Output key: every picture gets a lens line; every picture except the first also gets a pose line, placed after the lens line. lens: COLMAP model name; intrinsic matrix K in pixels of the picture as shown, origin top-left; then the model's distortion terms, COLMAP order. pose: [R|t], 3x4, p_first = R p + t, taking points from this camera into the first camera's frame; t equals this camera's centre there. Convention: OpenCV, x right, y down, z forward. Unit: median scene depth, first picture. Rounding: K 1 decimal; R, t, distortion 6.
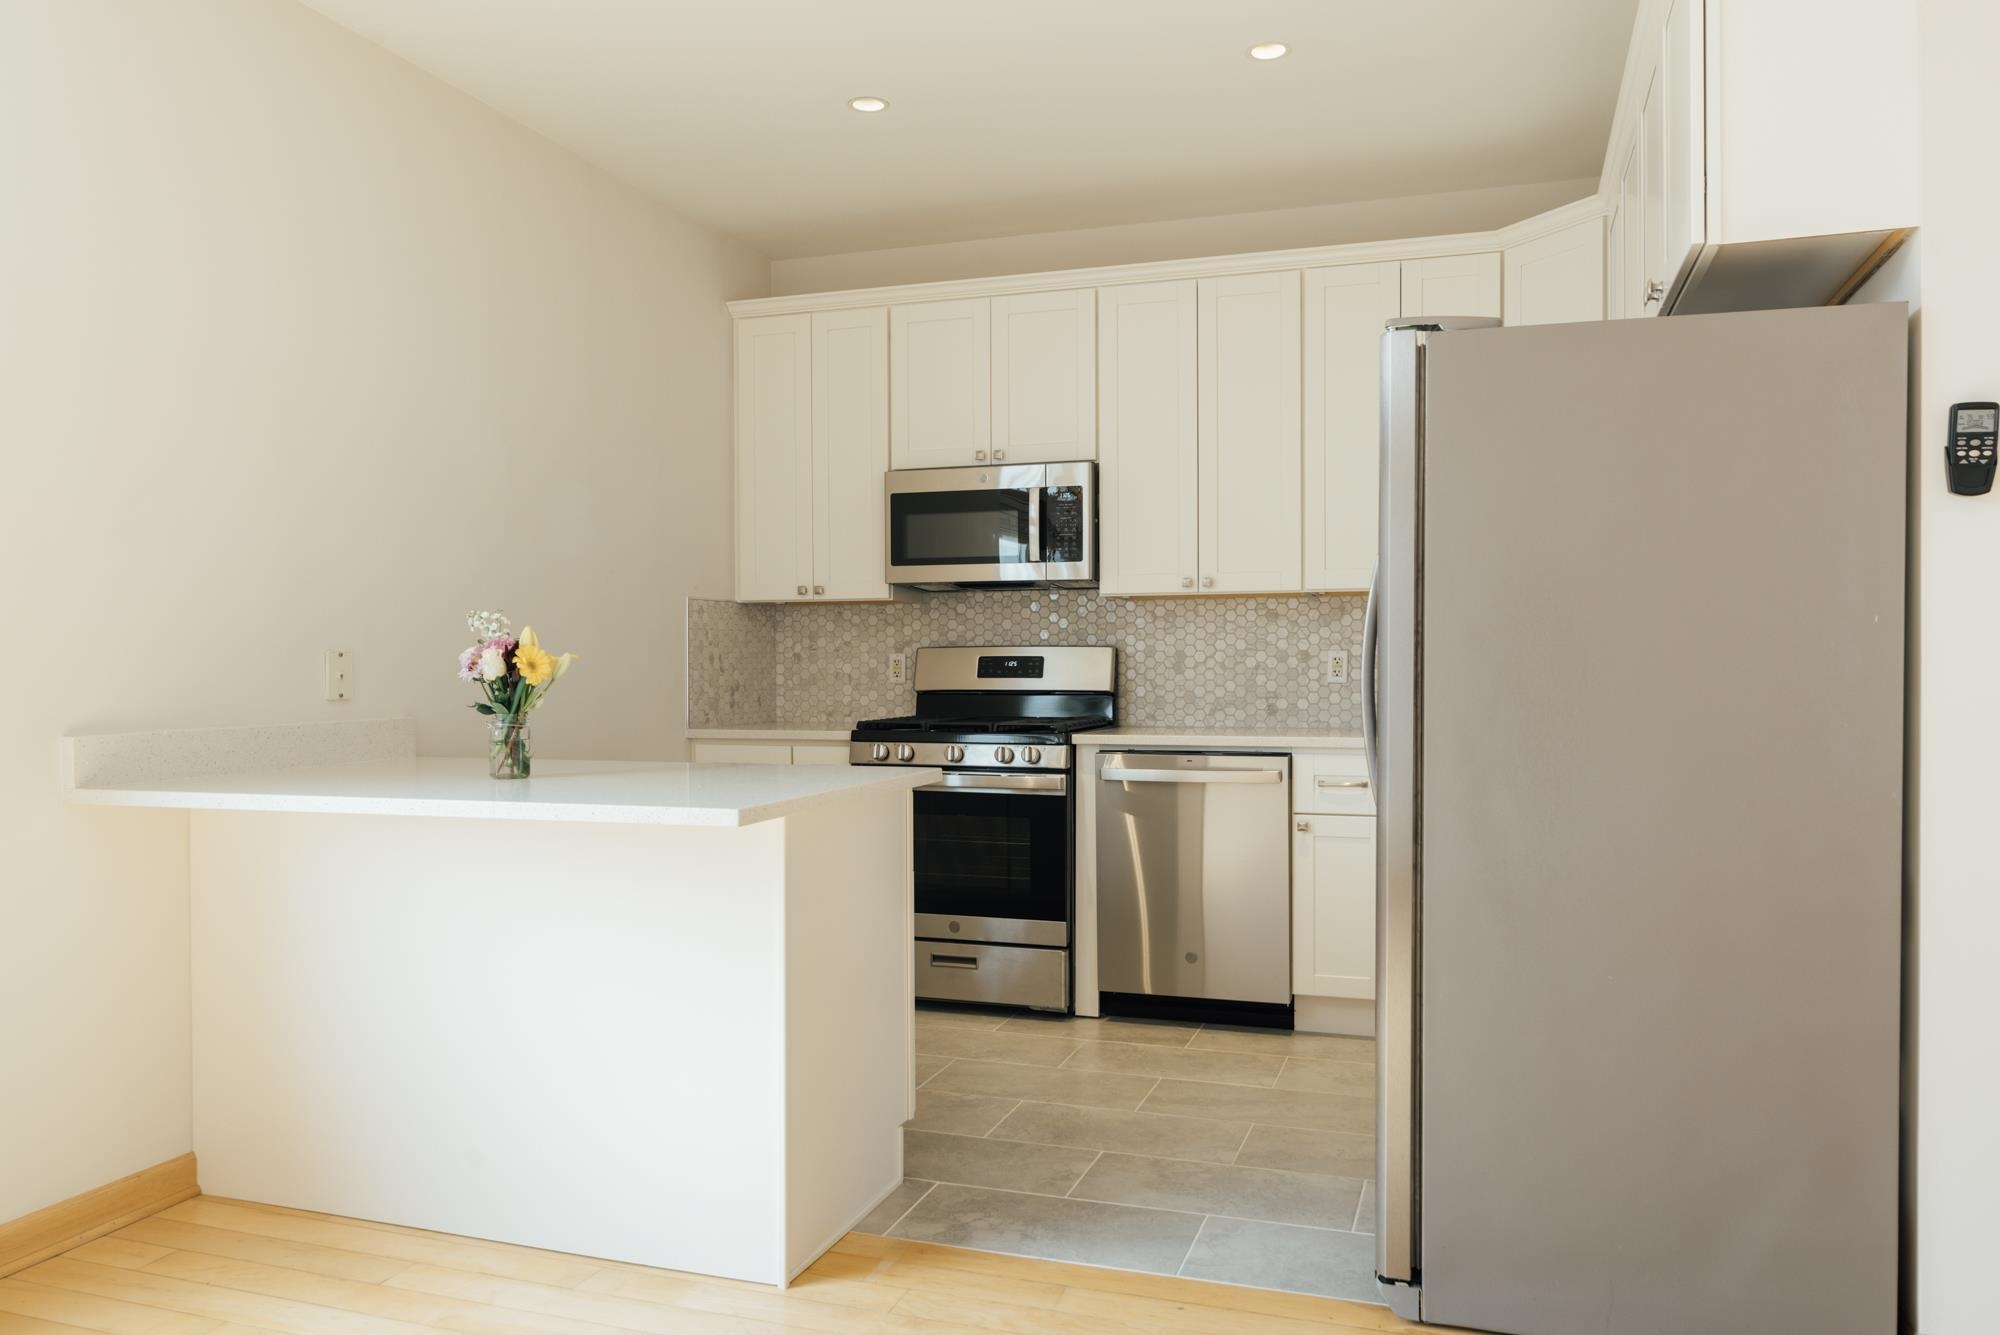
lens RADIAL K [[1438.1, 0, 1000.7], [0, 1438.1, 676.2], [0, 0, 1]] dist [0.003603, -0.000011]
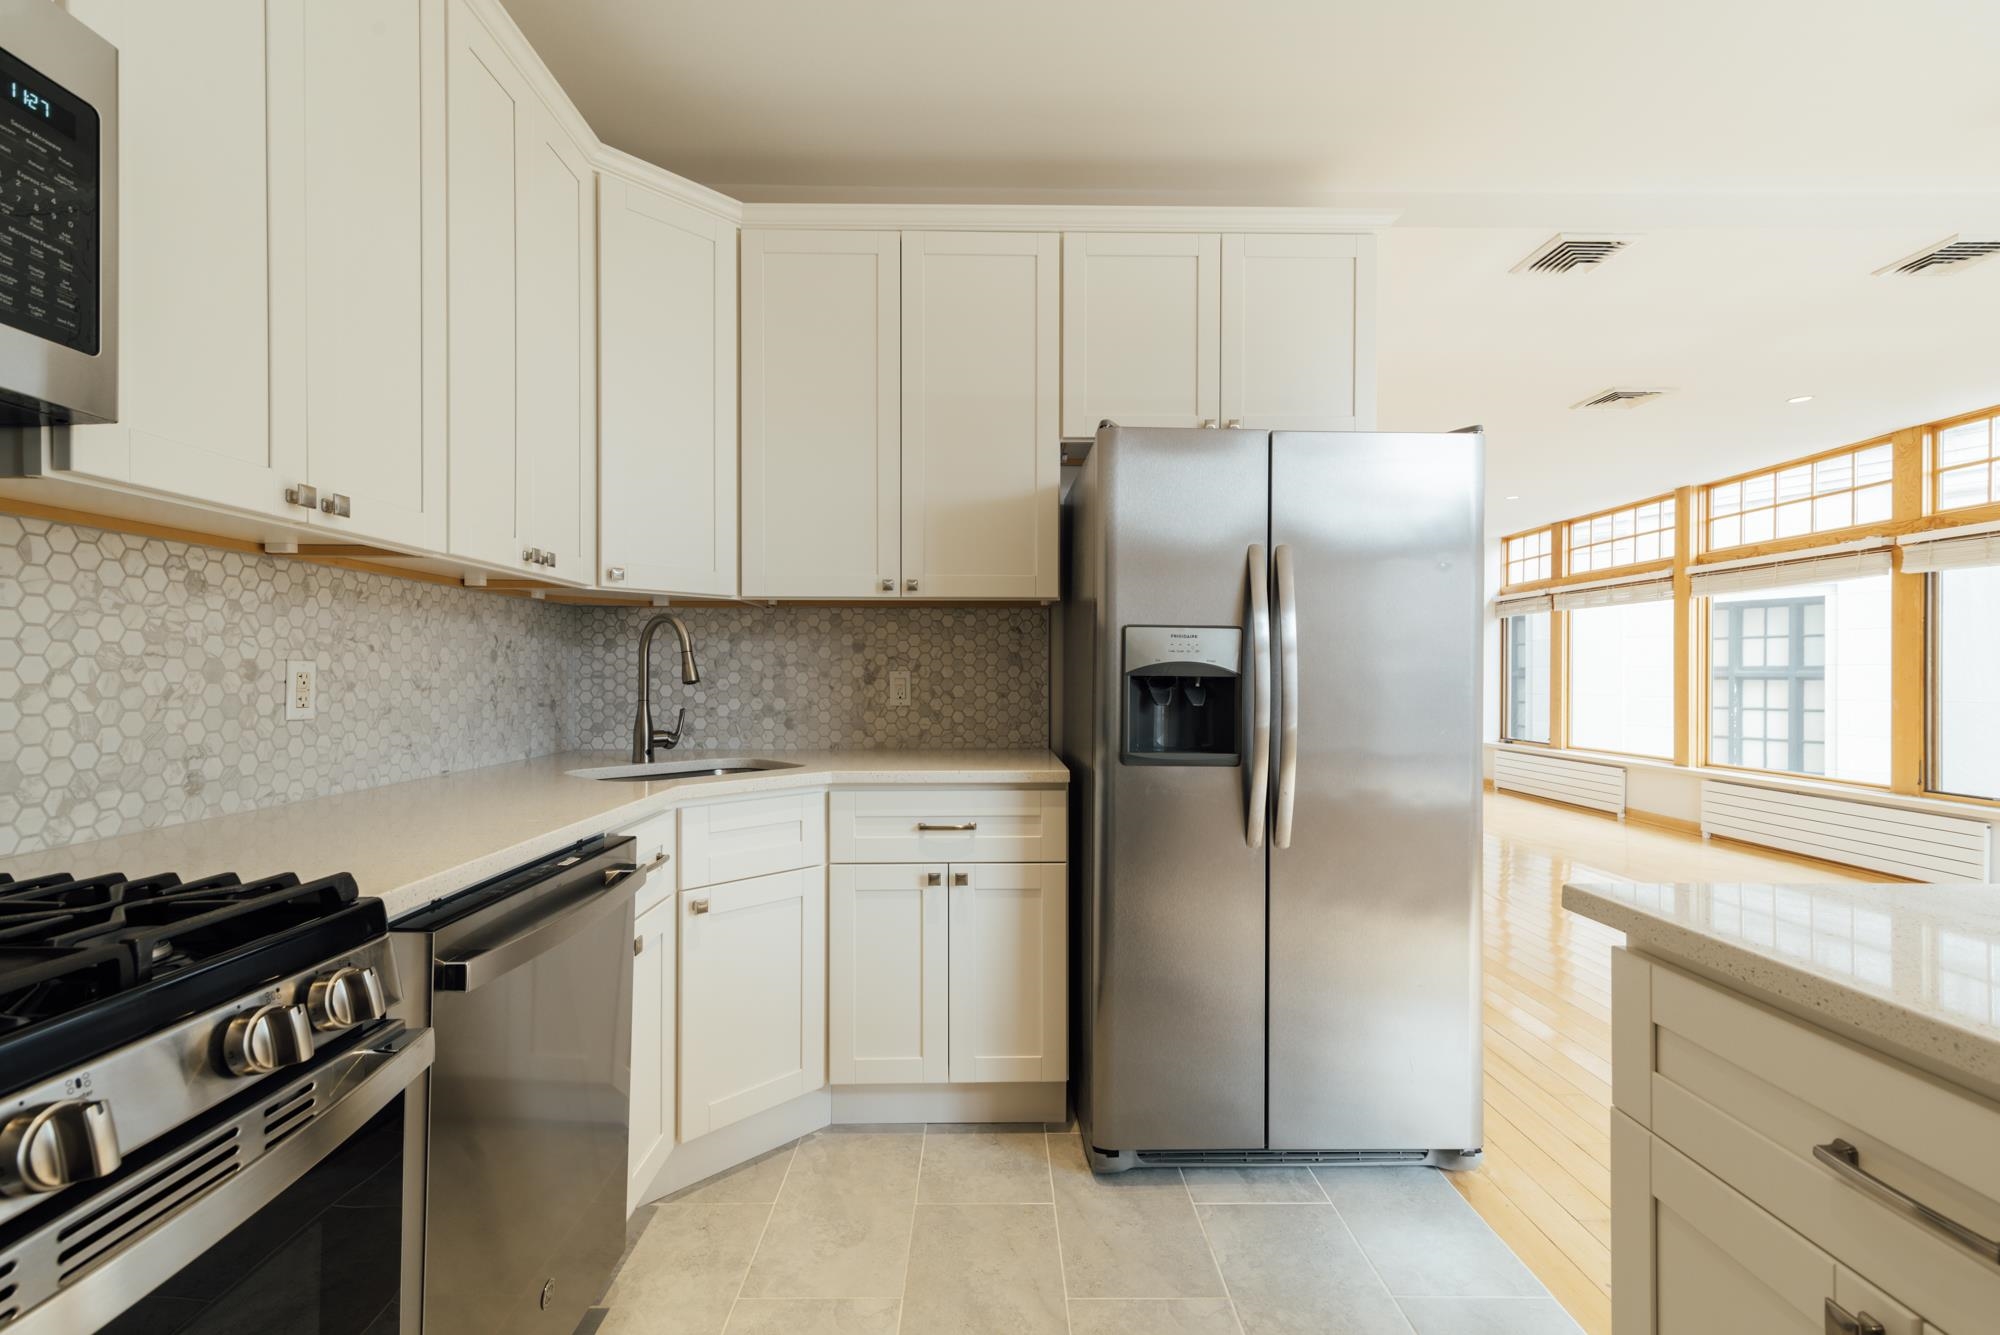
lens RADIAL K [[900.1, 0, 1015.7], [0, 900.1, 675.0], [0, 0, 1]] dist [0.013330, -0.000714]
pose [[-0.343751, 0.001941, 0.939059, -0.184831], [0.008859, 0.999960, 0.001176, -0.010212], [-0.939019, 0.008723, -0.343754, 0.847163]]
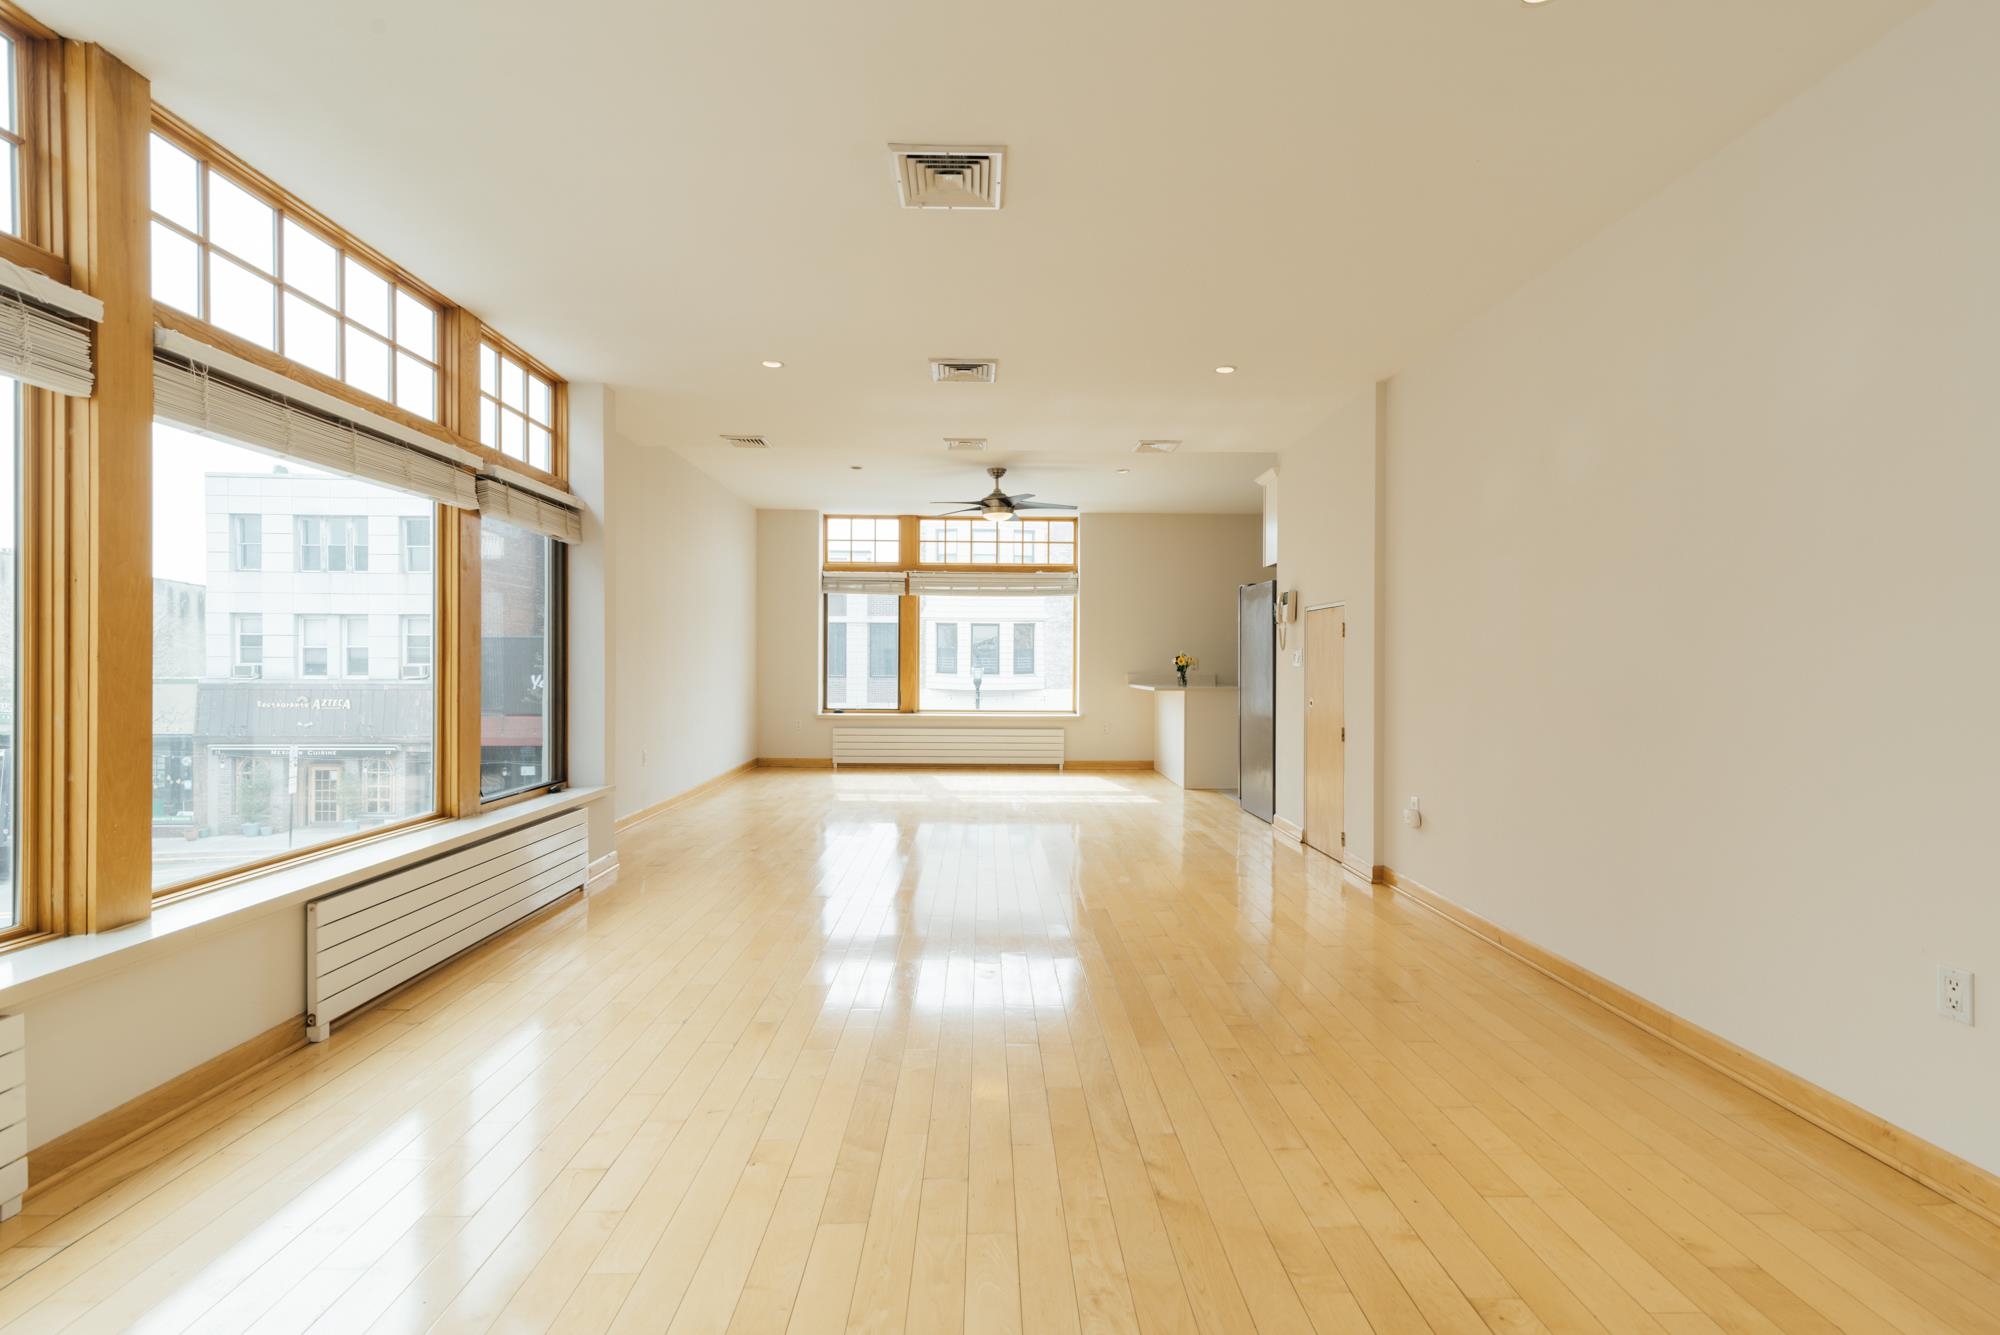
lens RADIAL K [[905.6, 0, 1001.5], [0, 905.6, 665.2], [0, 0, 1]] dist [0.019603, -0.006805]
pose [[0.339901, 0.007995, -0.940427, 1.347915], [-0.015085, 0.999882, 0.003048, 0.003016], [0.940340, 0.013150, 0.339981, -0.339578]]
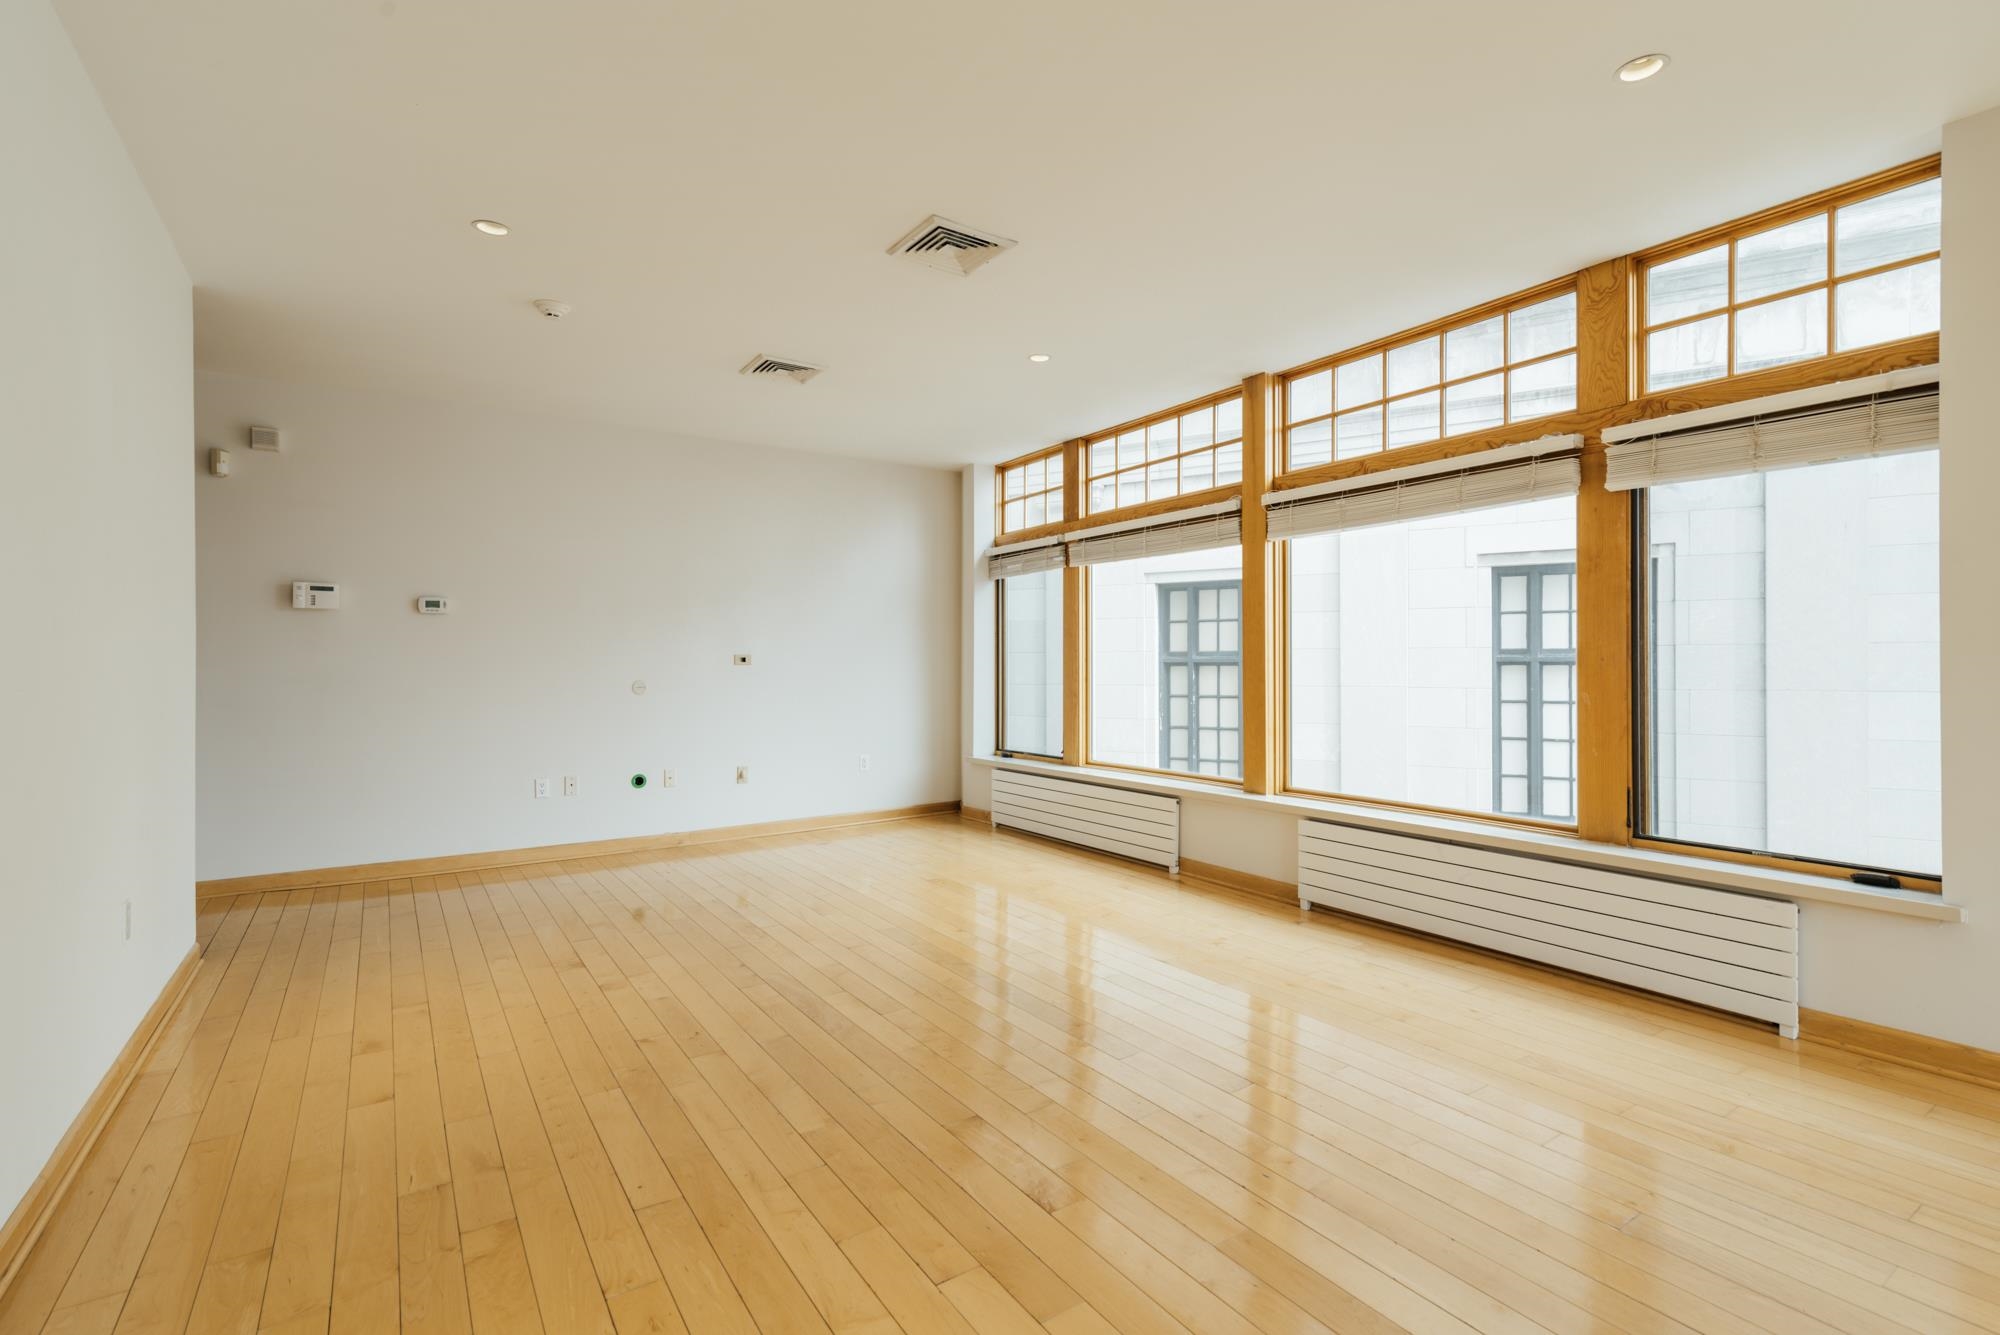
lens RADIAL K [[922.2, 0, 1033.5], [0, 922.2, 658.4], [0, 0, 1]] dist [0.012797, 0.000145]
pose [[-0.805517, 0.009993, 0.592488, 0.394372], [0.012110, 0.999927, -0.000401, -0.000431], [-0.592448, 0.006852, -0.805579, 0.303700]]
